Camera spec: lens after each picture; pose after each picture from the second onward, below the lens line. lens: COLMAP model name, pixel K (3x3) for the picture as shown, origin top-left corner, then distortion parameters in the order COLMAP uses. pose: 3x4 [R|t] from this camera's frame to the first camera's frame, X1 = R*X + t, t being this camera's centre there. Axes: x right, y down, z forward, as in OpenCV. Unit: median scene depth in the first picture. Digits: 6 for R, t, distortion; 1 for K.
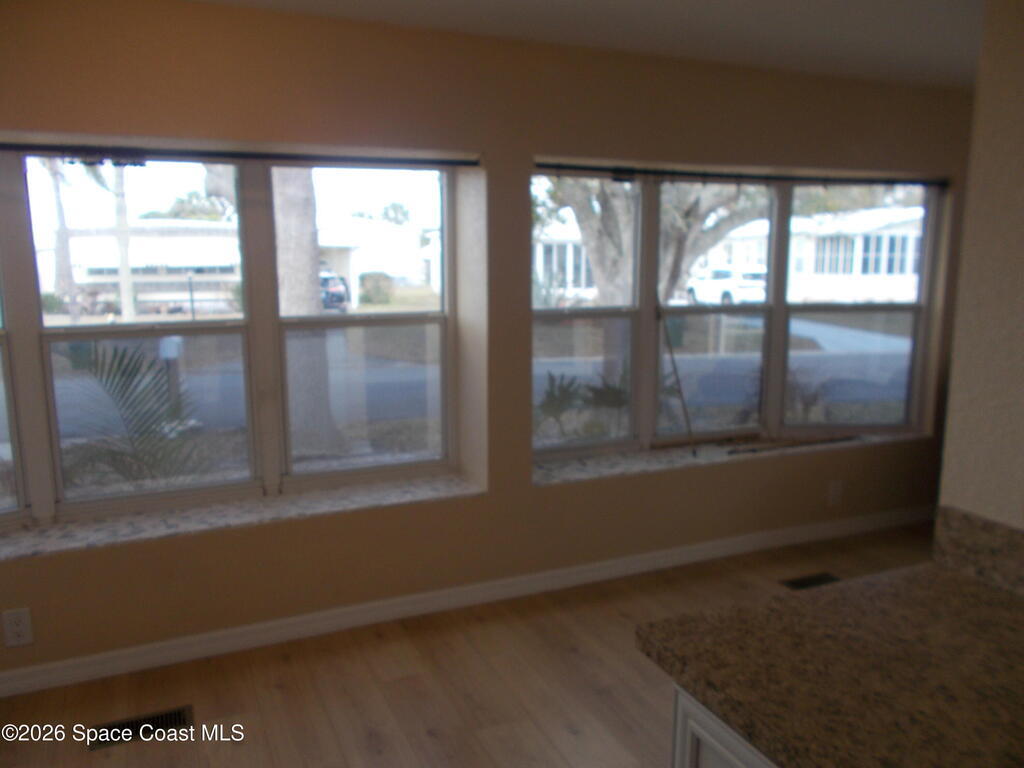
lens RADIAL K [[801.9, 0, 490.1], [0, 801.9, 381.6], [0, 0, 1]] dist [0.030198, -0.015031]
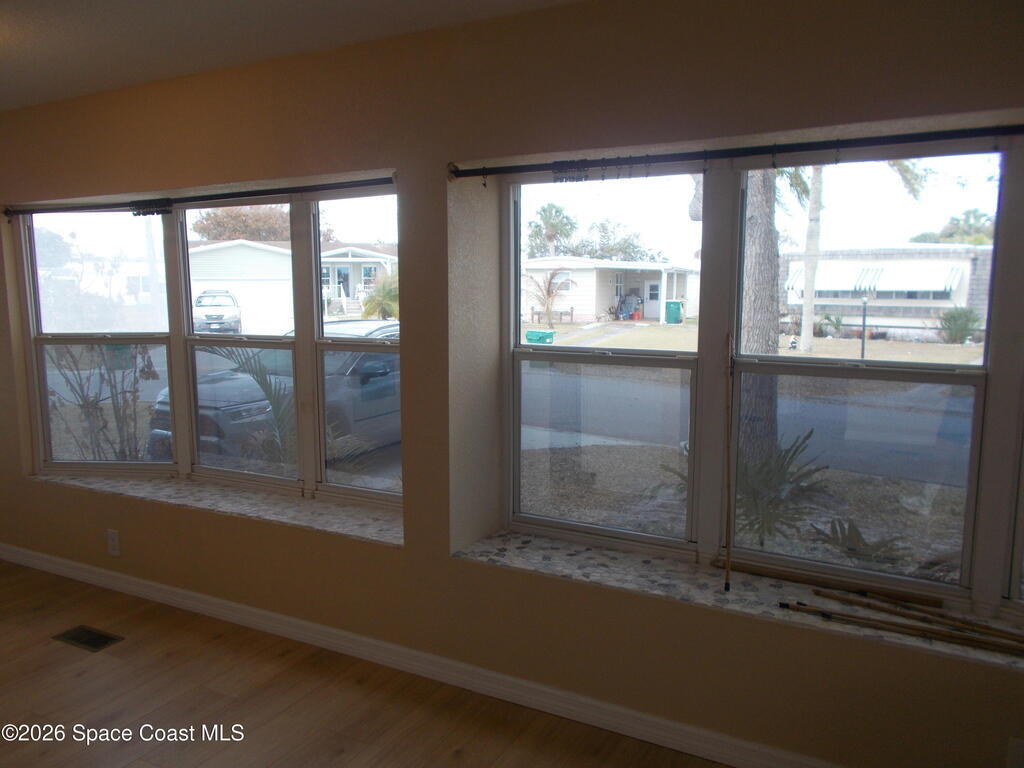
lens RADIAL K [[801.9, 0, 510.8], [0, 801.9, 377.0], [0, 0, 1]] dist [0.030198, -0.015031]
pose [[0.609118, 0.096444, -0.787193, 0.781010], [-0.123186, 0.992037, 0.026221, -0.089663], [0.783454, 0.080999, 0.616149, 0.554036]]
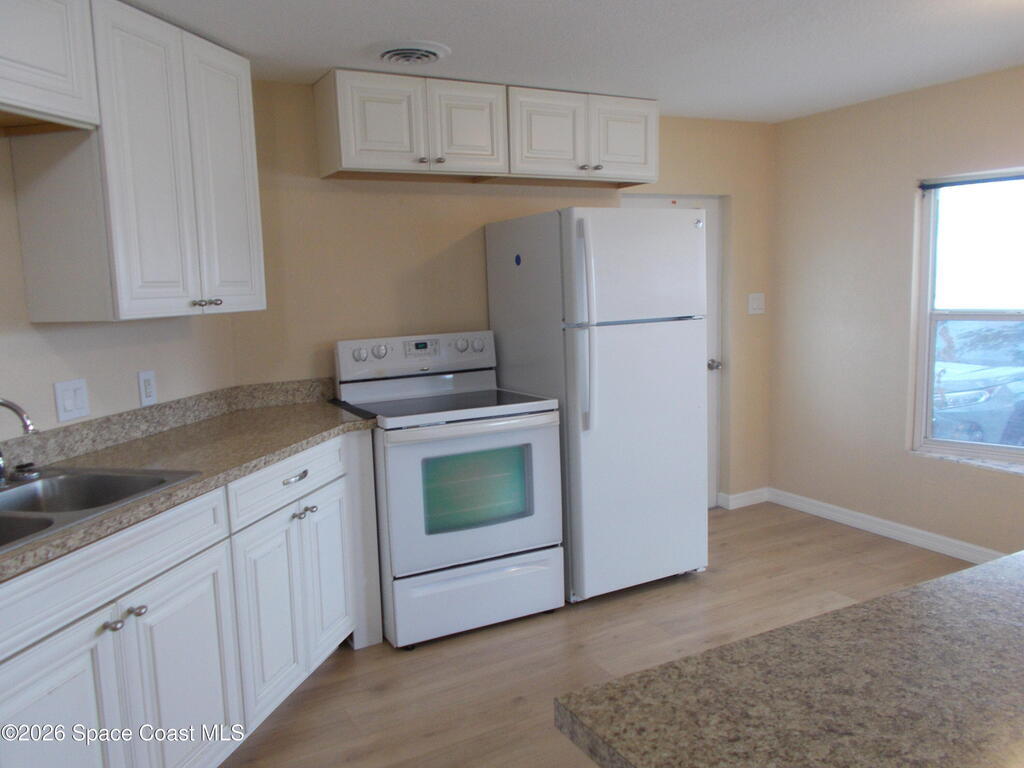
lens RADIAL K [[801.9, 0, 502.9], [0, 801.9, 380.8], [0, 0, 1]] dist [0.030198, -0.015031]
pose [[0.086926, 0.134110, -0.987147, 0.507781], [-0.138805, 0.982862, 0.121305, 0.020226], [0.986497, 0.126477, 0.104052, -0.044154]]
